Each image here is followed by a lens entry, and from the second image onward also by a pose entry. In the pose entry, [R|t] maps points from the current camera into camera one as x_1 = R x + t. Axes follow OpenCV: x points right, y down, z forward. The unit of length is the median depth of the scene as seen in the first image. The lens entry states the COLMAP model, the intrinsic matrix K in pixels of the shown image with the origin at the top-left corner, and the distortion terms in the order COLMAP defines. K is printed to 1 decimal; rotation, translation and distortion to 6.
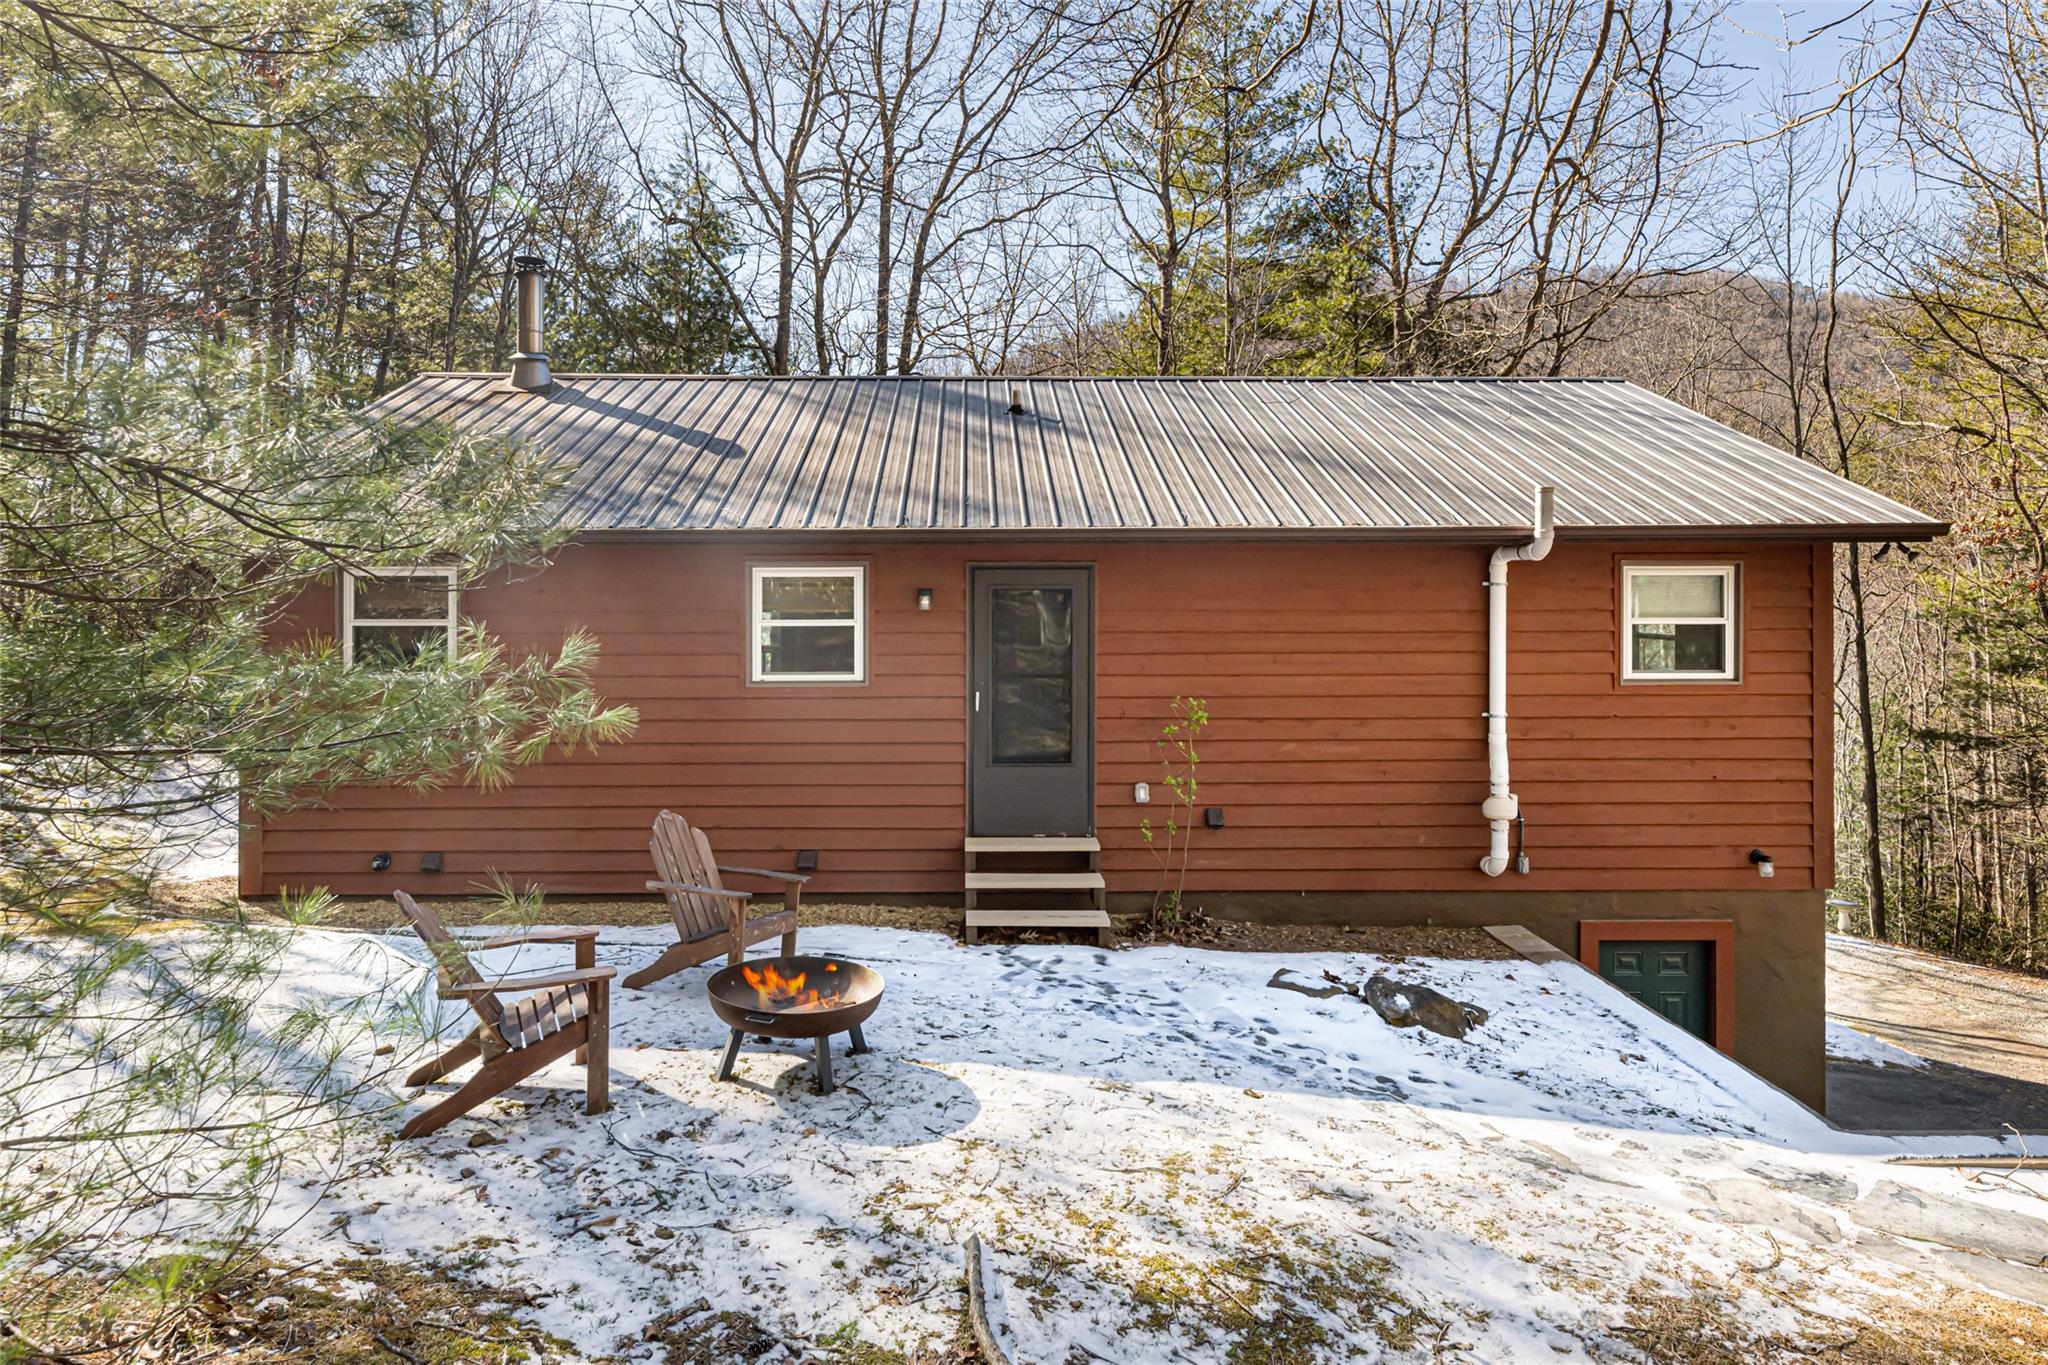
lens RADIAL K [[1059.9, 0, 1026.0], [0, 1059.9, 669.8], [0, 0, 1]] dist [-0.002979, -0.000425]
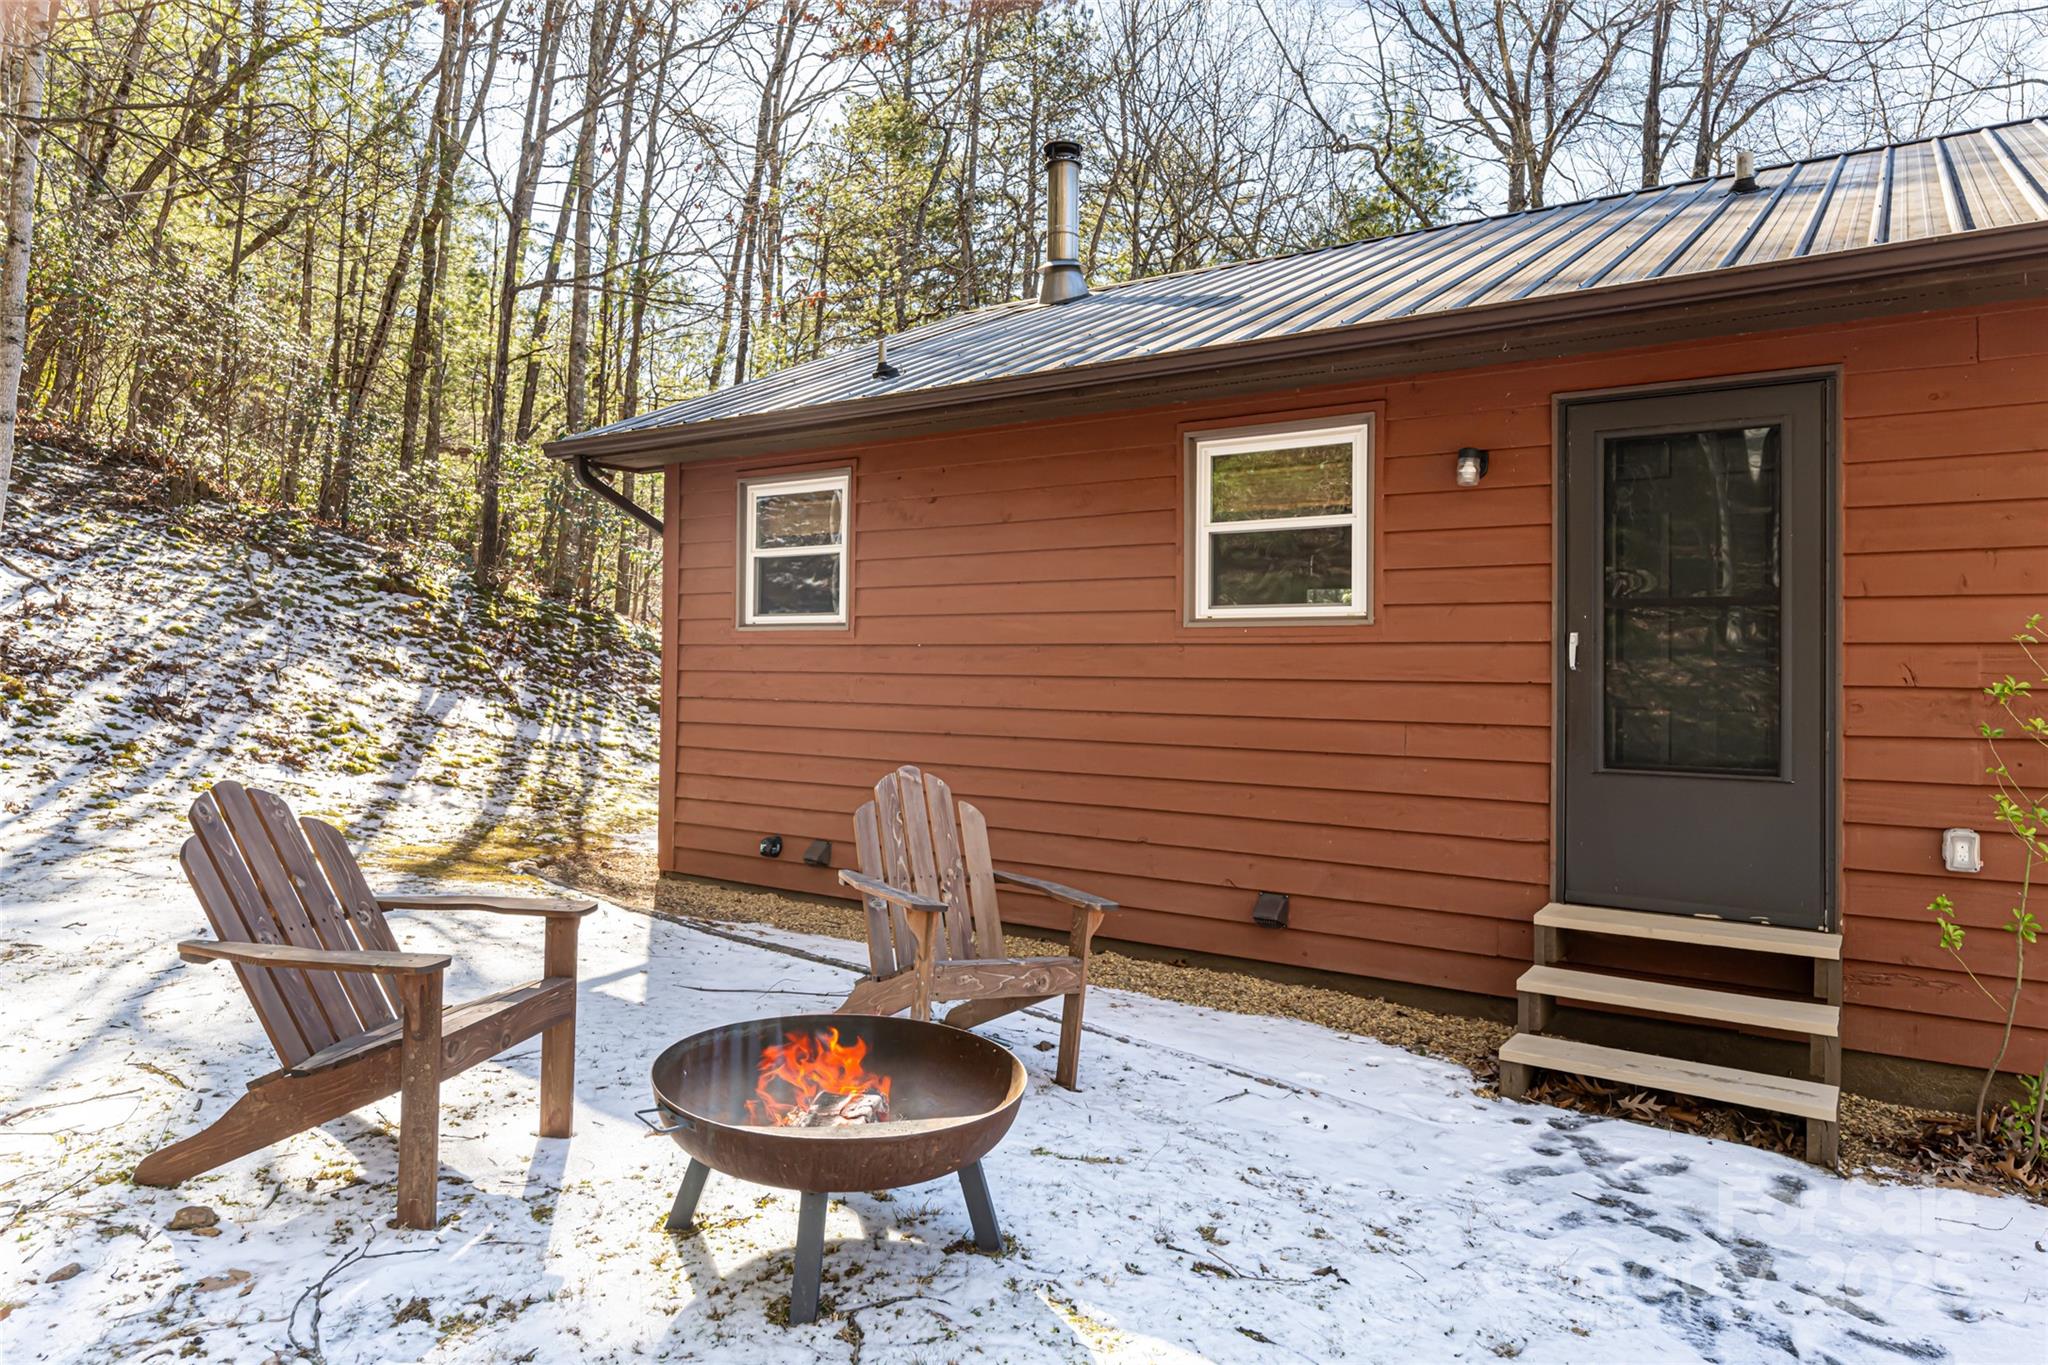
lens RADIAL K [[1236.2, 0, 1013.2], [0, 1236.2, 676.8], [0, 0, 1]] dist [-0.007788, 0.000113]
pose [[0.800087, 0.004541, -0.599867, 0.104693], [-0.031317, 0.998924, -0.034209, 0.074959], [0.599066, 0.046156, 0.799368, 0.331707]]
